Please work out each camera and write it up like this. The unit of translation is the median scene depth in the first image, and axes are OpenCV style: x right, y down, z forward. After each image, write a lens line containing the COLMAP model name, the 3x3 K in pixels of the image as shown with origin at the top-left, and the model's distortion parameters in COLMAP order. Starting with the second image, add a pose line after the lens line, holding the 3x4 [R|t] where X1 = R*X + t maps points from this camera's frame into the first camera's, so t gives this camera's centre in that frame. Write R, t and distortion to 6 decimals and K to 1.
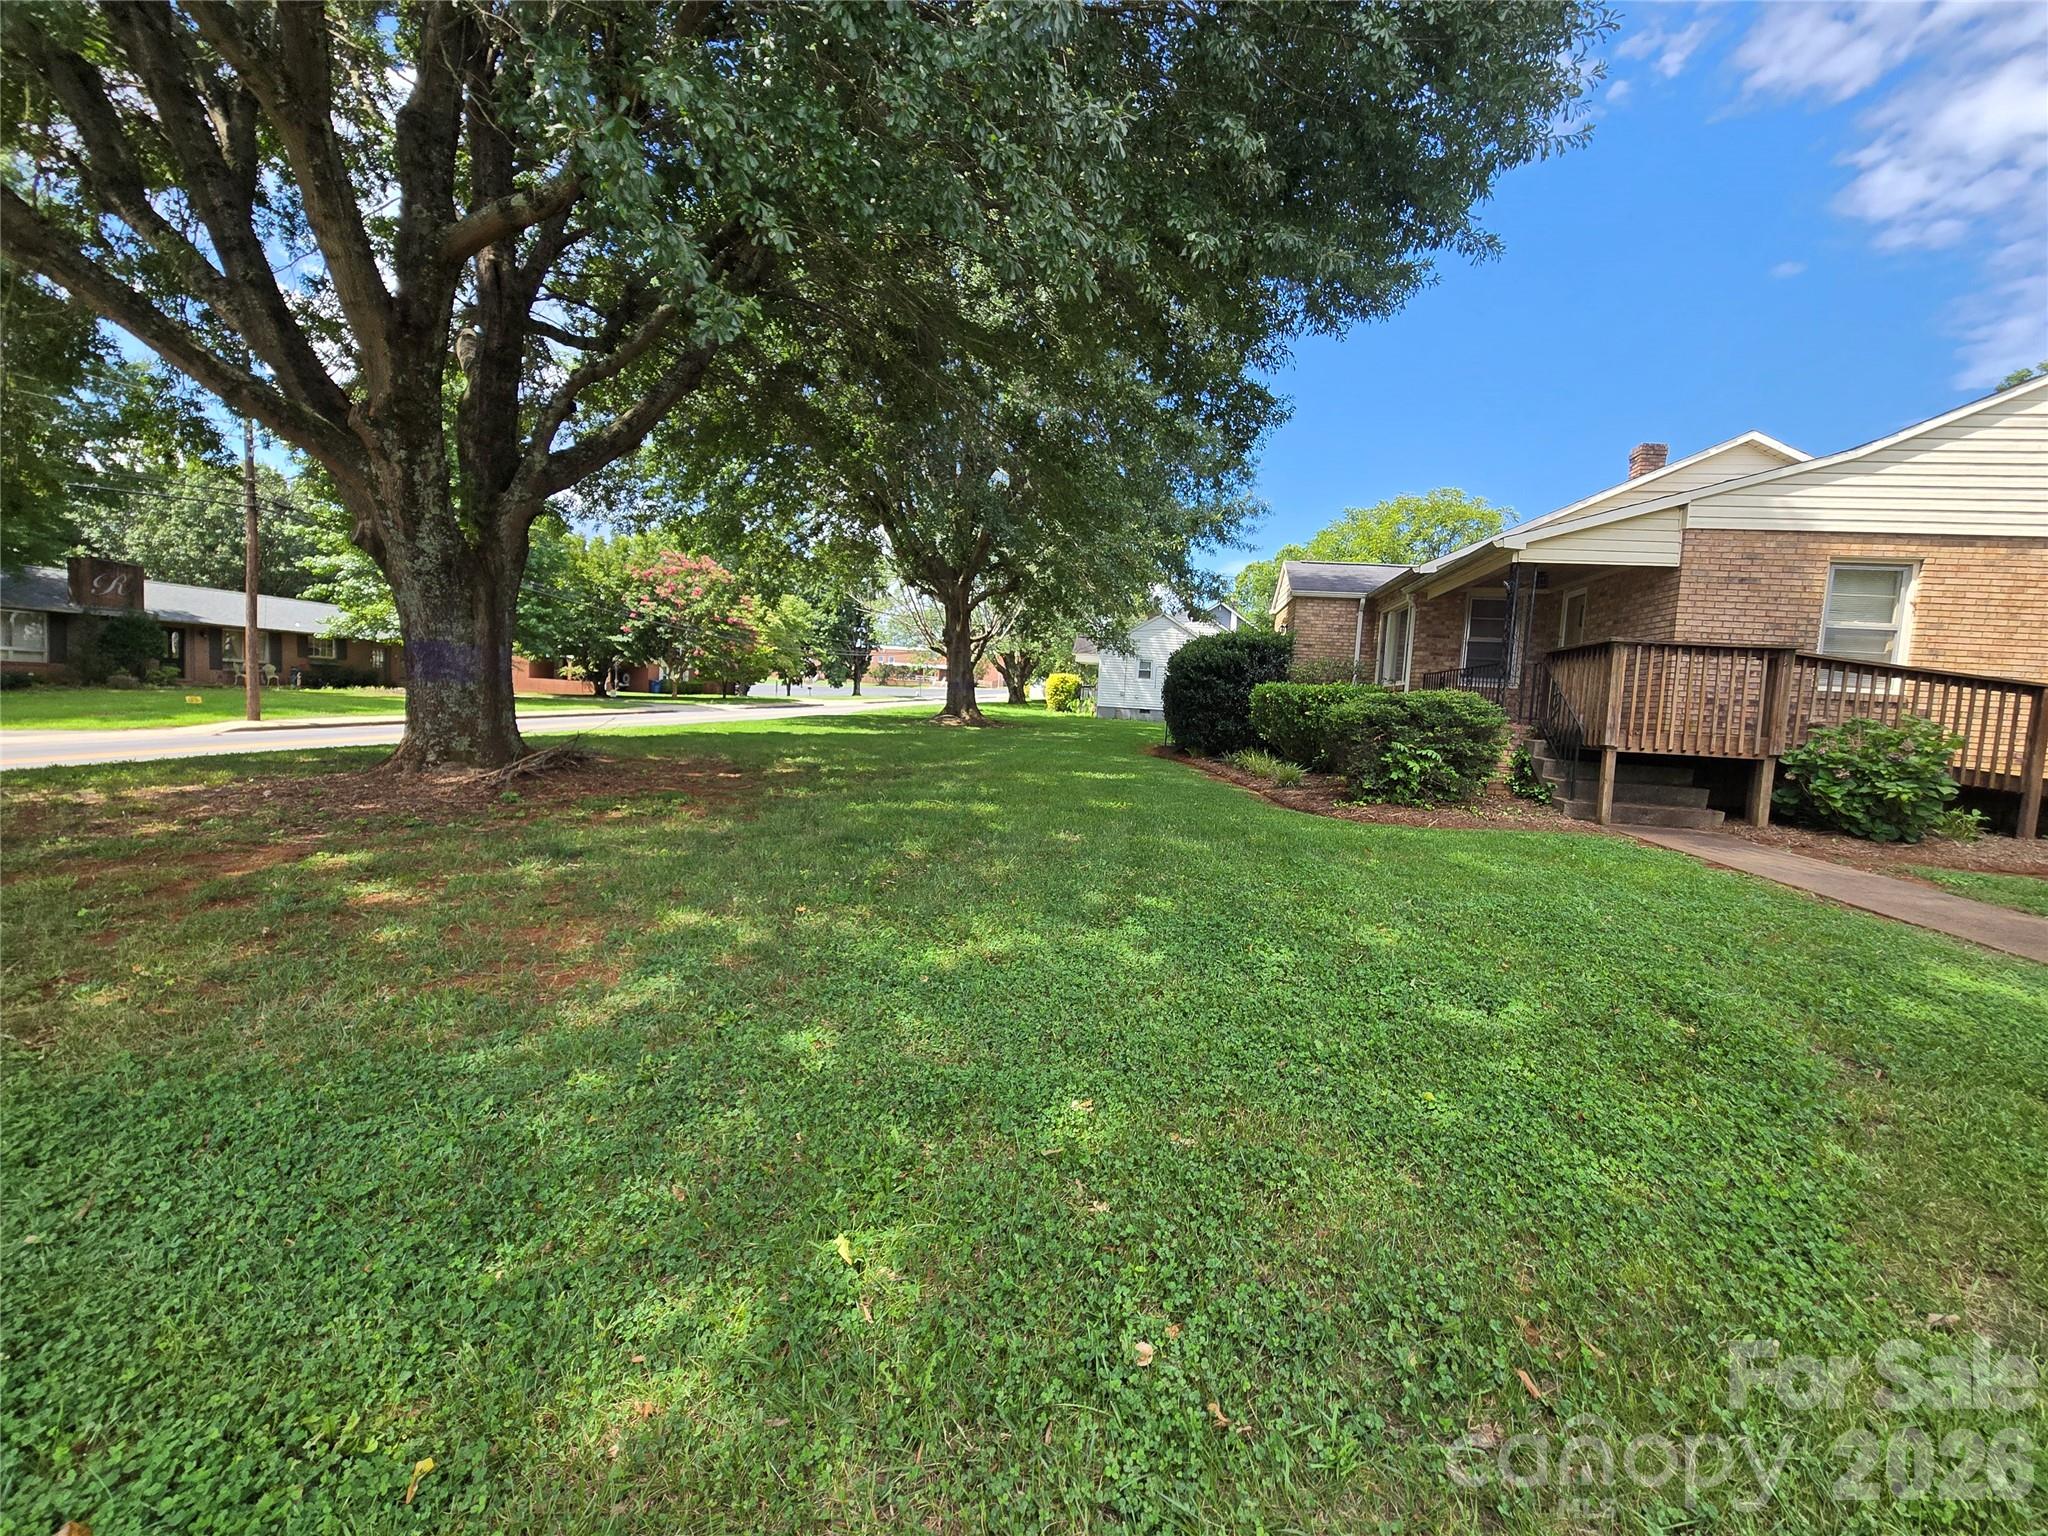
lens RADIAL K [[839.1, 0, 1025.1], [0, 839.1, 772.1], [0, 0, 1]] dist [0.000469, 0.000483]
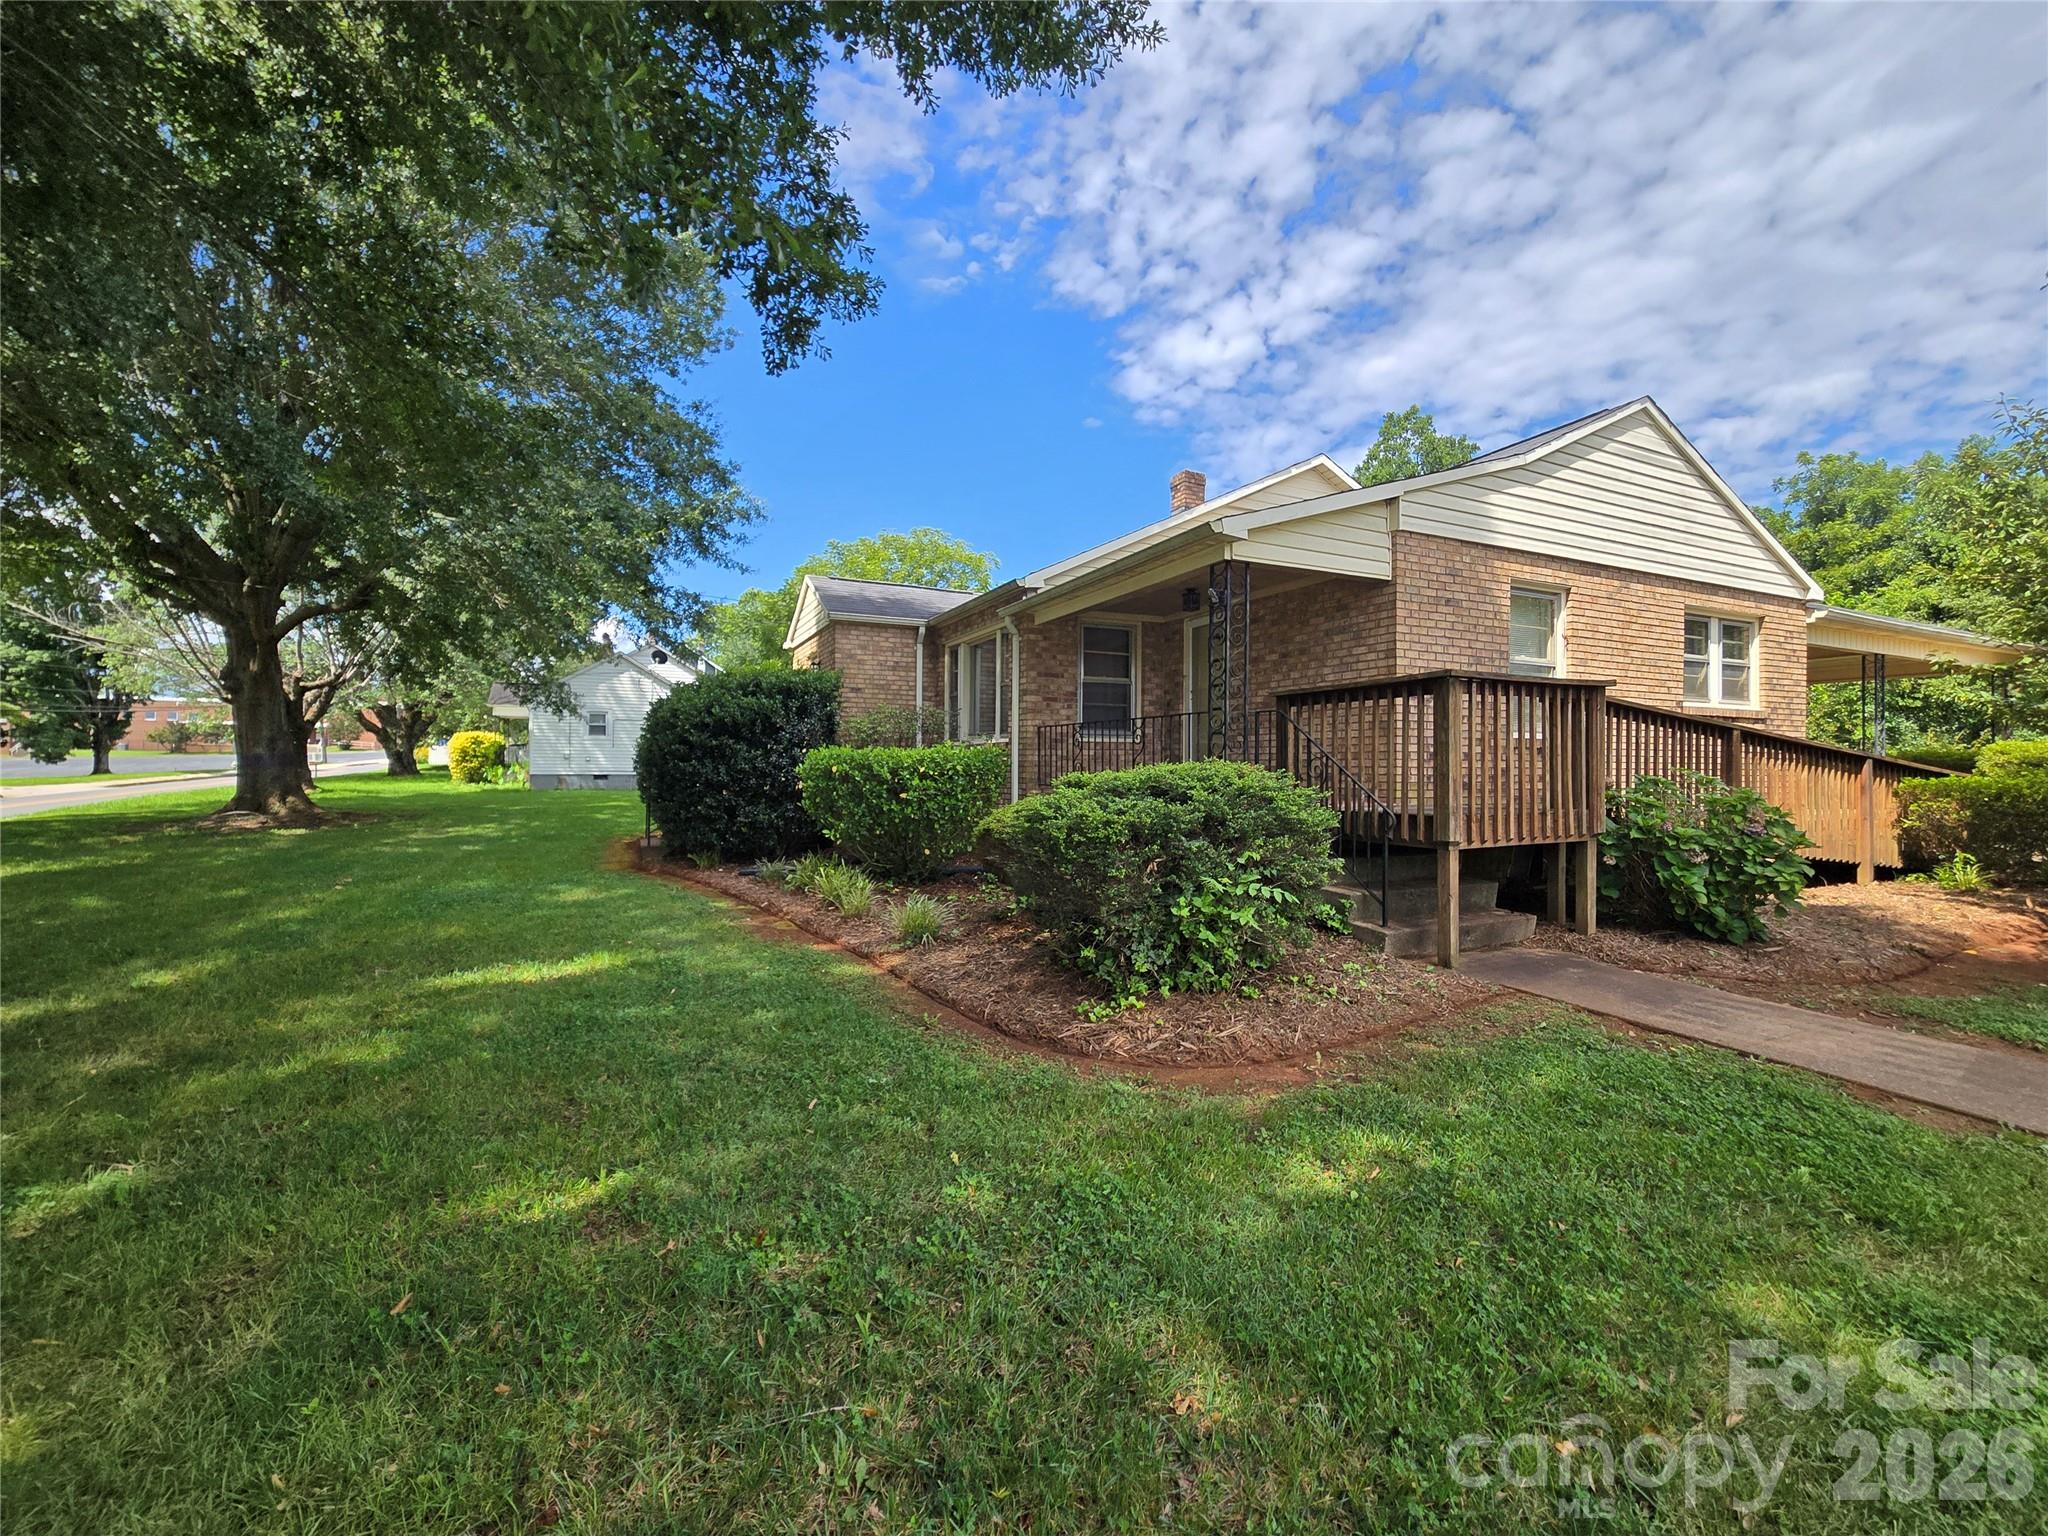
lens RADIAL K [[839.1, 0, 1025.5], [0, 839.1, 766.0], [0, 0, 1]] dist [0.000469, 0.000483]
pose [[0.815826, -0.055701, 0.575609, 0.042091], [0.092382, 0.995121, -0.034639, -0.049440], [-0.570871, 0.081435, 0.816991, 0.348113]]
